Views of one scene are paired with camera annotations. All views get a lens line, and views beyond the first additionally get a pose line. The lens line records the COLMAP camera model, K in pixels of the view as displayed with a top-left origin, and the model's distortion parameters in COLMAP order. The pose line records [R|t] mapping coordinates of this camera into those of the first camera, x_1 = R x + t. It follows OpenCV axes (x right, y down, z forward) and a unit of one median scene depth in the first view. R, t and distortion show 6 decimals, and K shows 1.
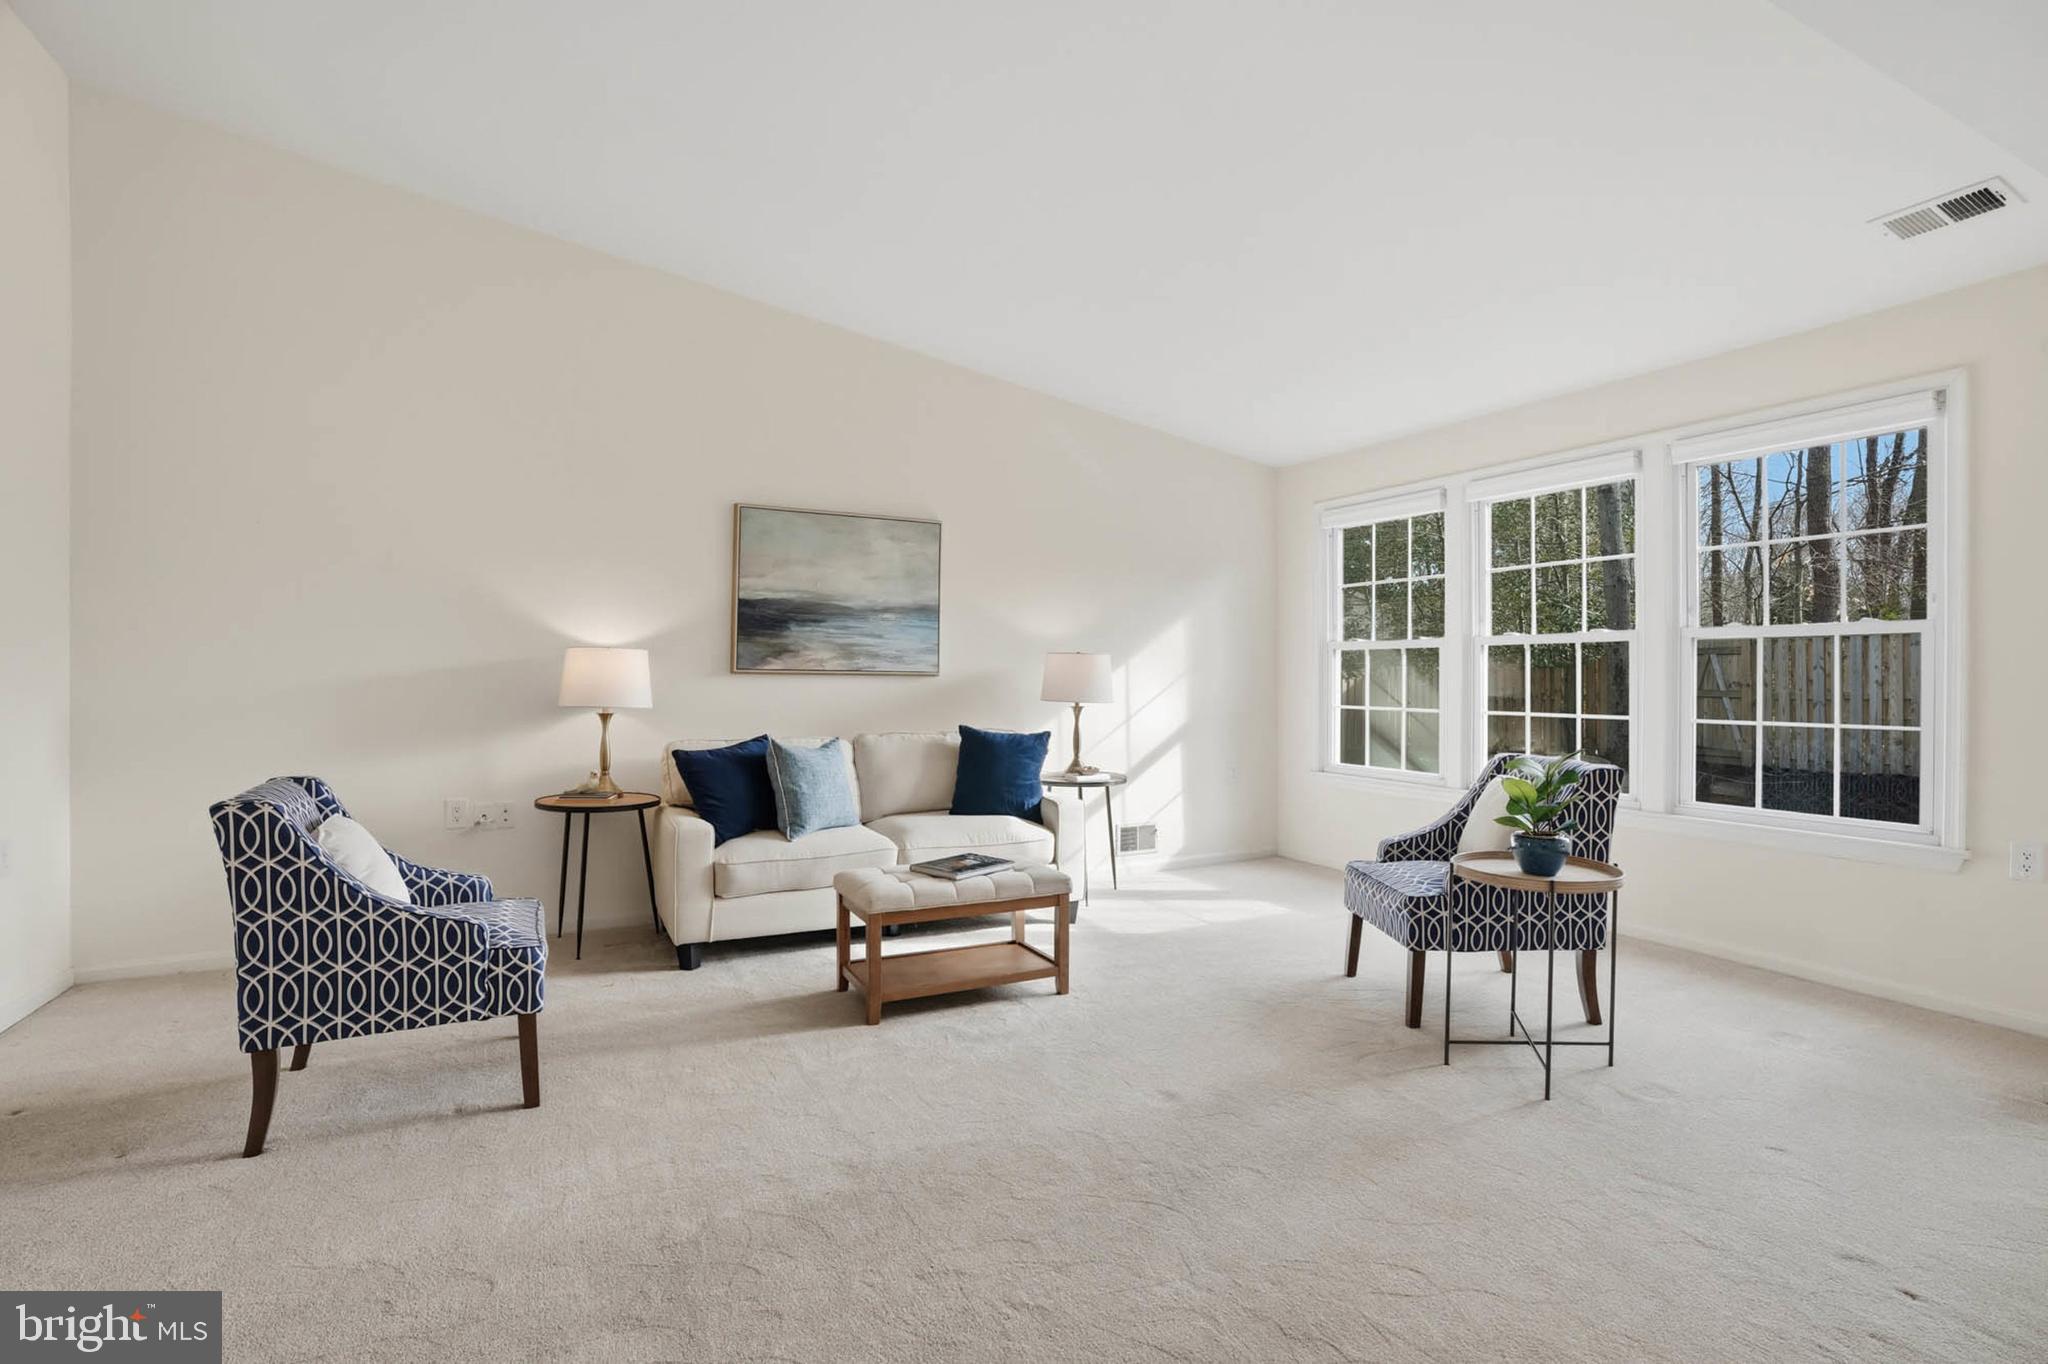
lens RADIAL K [[949.7, 0, 1006.7], [0, 949.7, 680.6], [0, 0, 1]] dist [-0.025442, 0.000323]
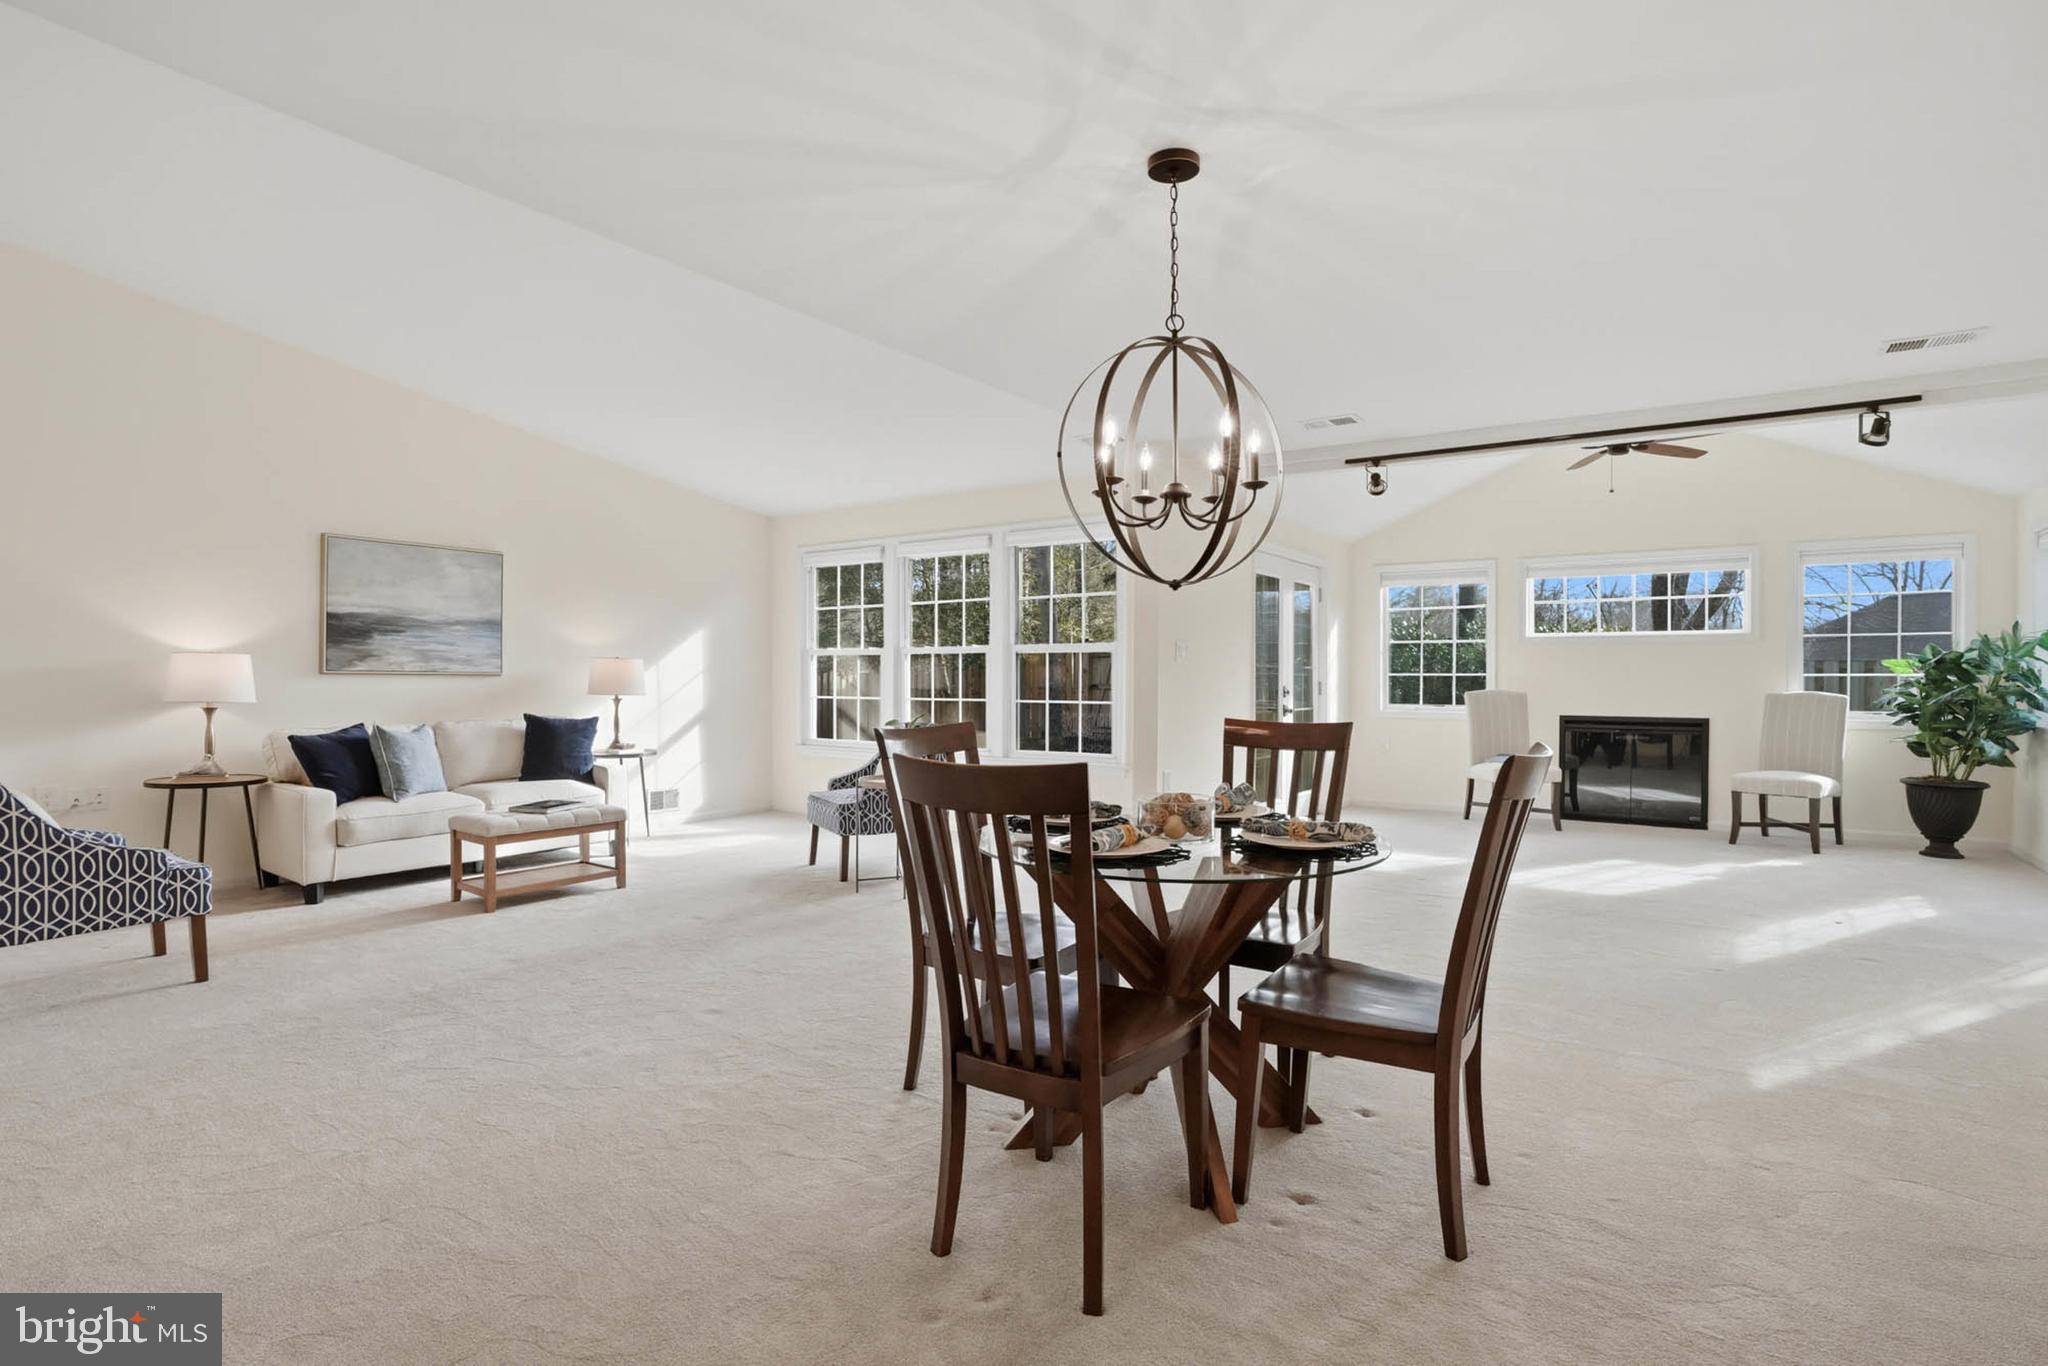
lens RADIAL K [[949.7, 0, 1002.1], [0, 949.7, 679.4], [0, 0, 1]] dist [-0.025442, 0.000323]
pose [[0.877247, -0.005030, 0.480012, -0.098478], [0.003968, 0.999987, 0.003225, -0.001111], [-0.480022, -0.000925, 0.877256, -0.460650]]
